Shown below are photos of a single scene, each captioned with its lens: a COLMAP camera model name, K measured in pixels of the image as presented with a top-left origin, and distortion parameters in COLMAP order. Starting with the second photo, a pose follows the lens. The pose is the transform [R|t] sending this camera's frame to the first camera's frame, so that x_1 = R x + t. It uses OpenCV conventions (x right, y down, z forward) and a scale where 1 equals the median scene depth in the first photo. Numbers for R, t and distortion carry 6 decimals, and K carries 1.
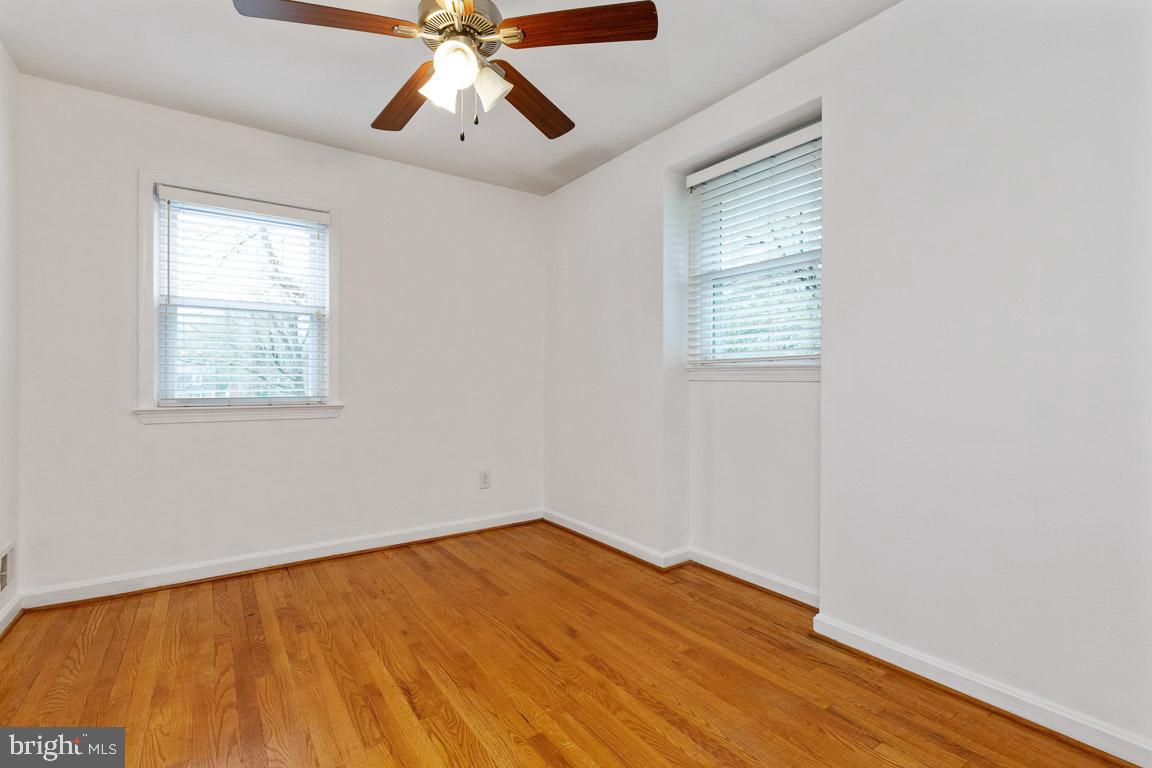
lens RADIAL K [[534.6, 0, 557.1], [0, 534.6, 378.4], [0, 0, 1]] dist [0.004811, -0.000174]
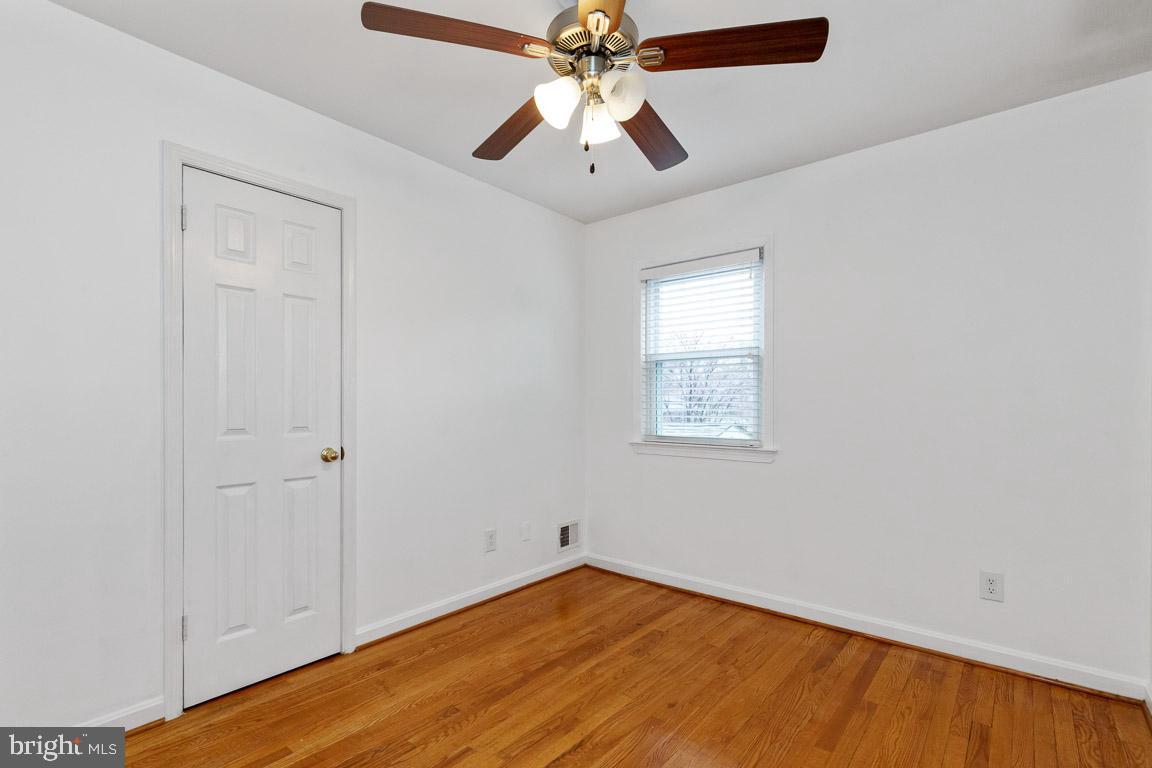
lens RADIAL K [[534.6, 0, 575.6], [0, 534.6, 395.4], [0, 0, 1]] dist [0.004811, -0.000174]
pose [[0.288013, -0.012322, -0.957547, 0.461059], [0.000839, 0.999920, -0.012615, -0.040732], [0.957626, 0.002830, 0.288001, 0.470346]]
